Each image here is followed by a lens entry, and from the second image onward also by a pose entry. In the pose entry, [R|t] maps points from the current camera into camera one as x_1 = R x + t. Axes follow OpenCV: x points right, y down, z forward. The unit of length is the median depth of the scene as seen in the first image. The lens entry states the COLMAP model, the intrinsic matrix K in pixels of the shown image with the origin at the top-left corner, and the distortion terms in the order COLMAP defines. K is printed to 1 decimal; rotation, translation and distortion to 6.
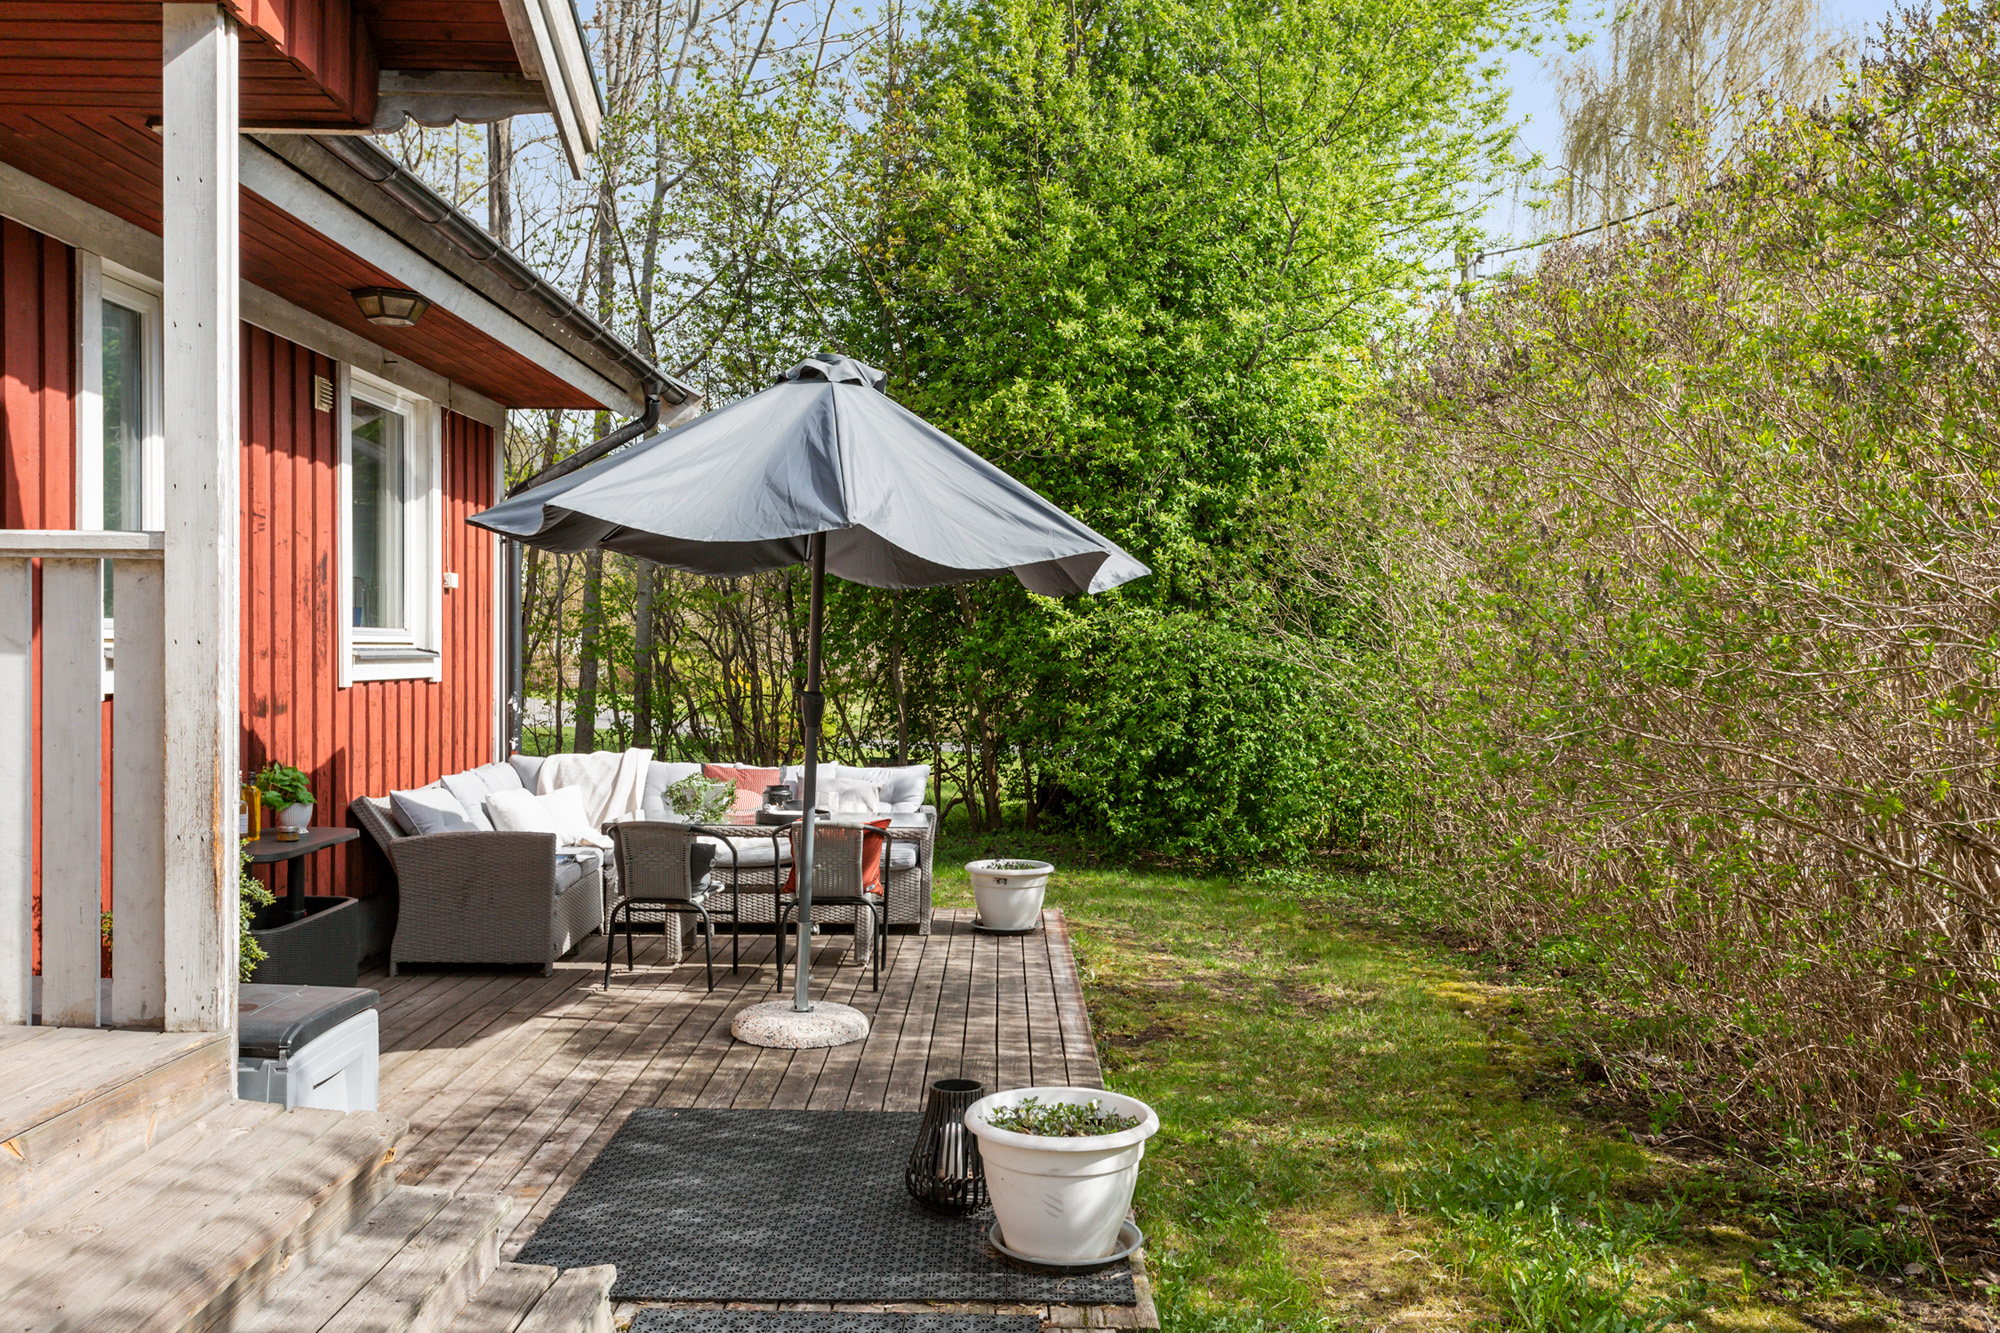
lens RADIAL K [[1618.8, 0, 1000.0], [0, 1618.8, 666.5], [0, 0, 1]] dist [0.004318, 0.002175]
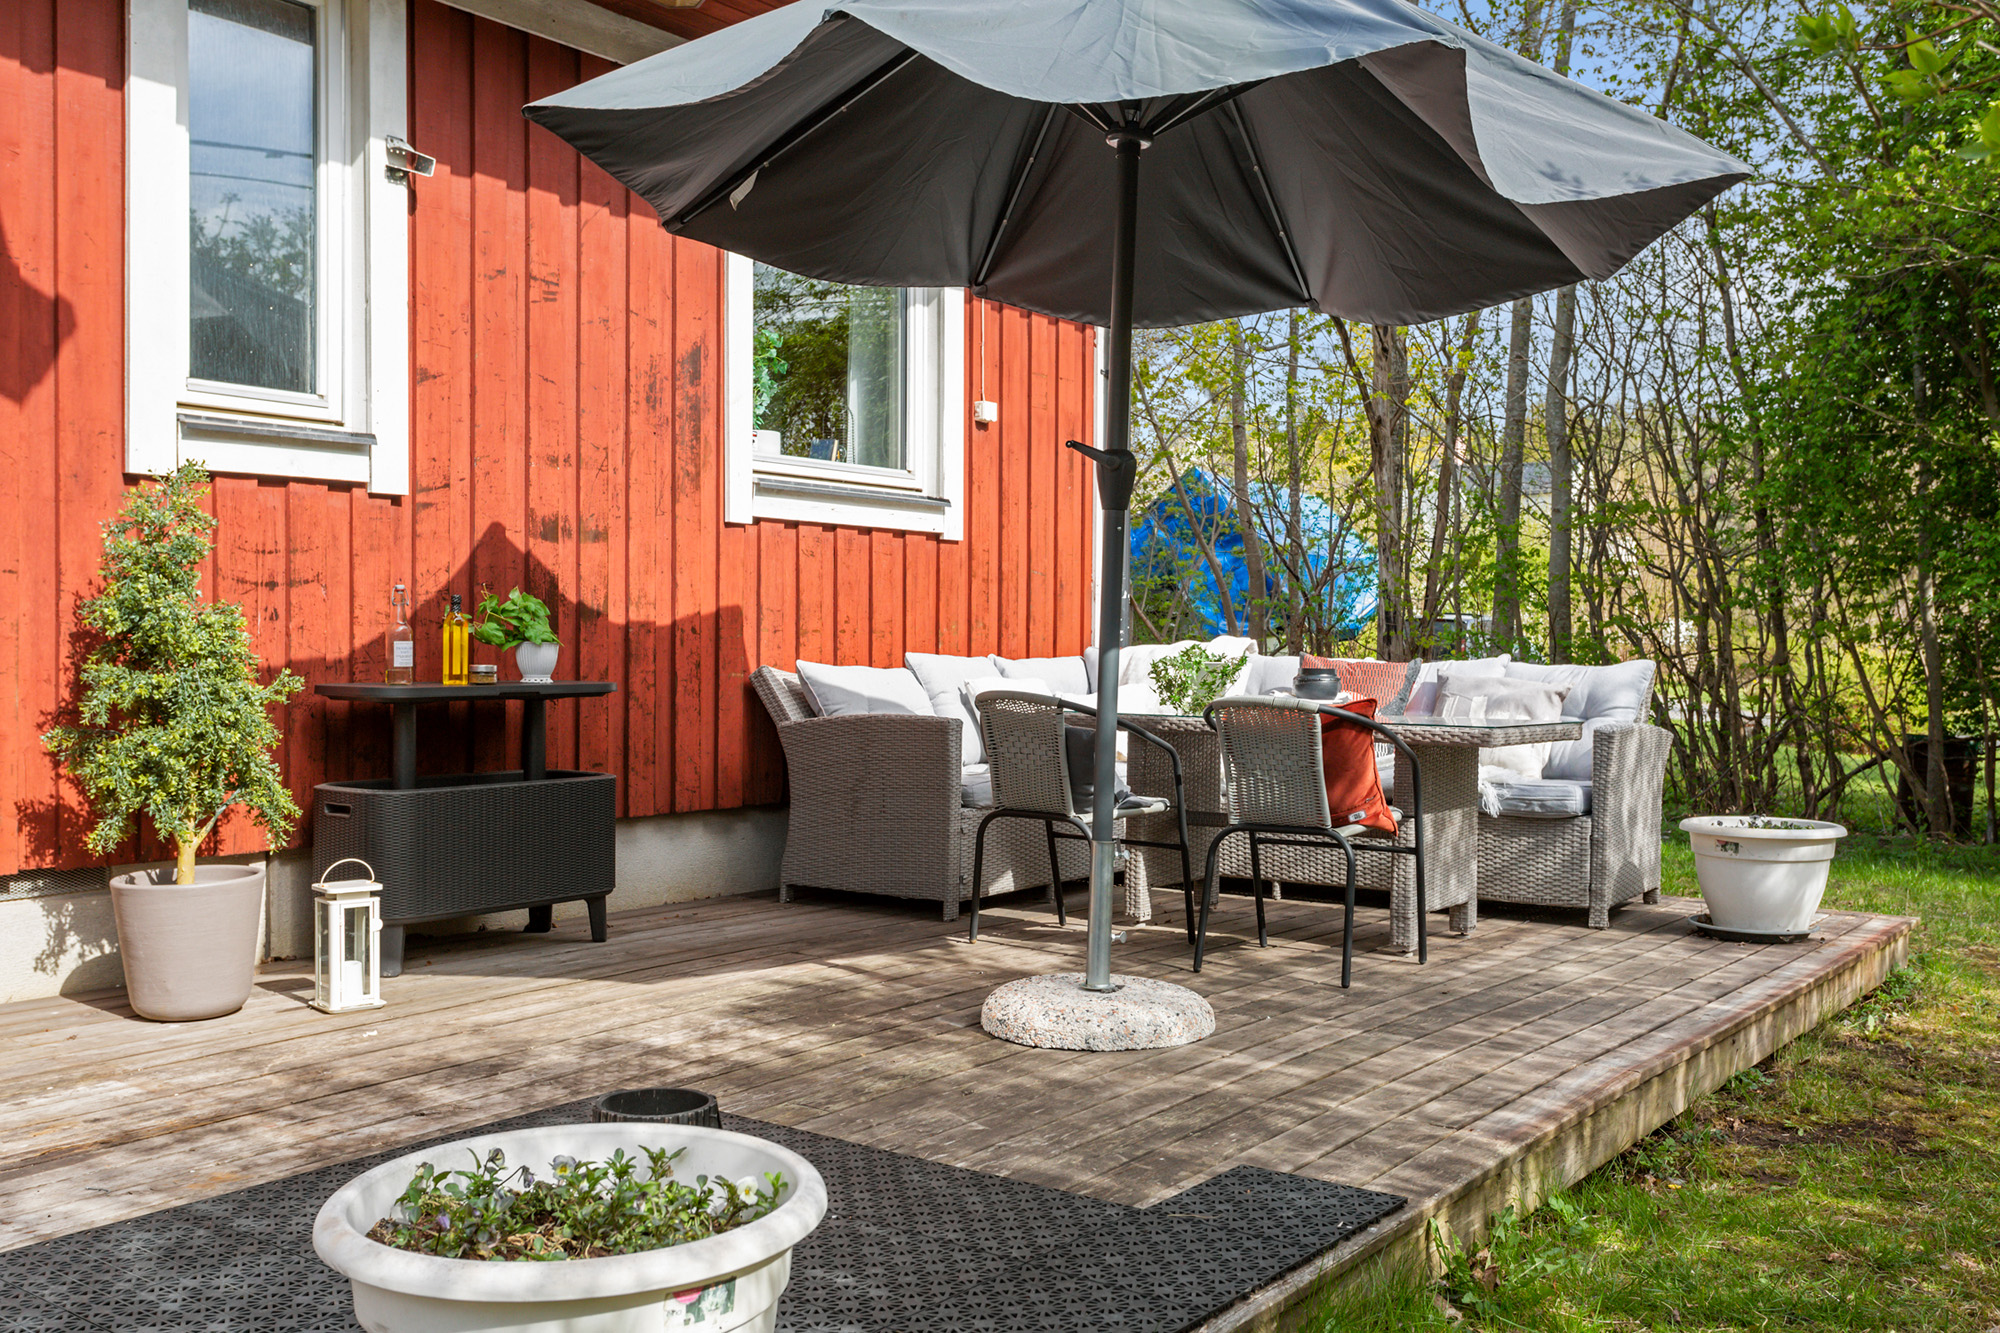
lens RADIAL K [[1819.6, 0, 1000.0], [0, 1819.6, 666.5], [0, 0, 1]] dist [0.071099, 0.004824]
pose [[0.791799, -0.002575, -0.610776, 0.217921], [-0.000568, 0.999988, -0.004953, 0.082998], [0.610781, 0.004269, 0.791788, 0.381566]]
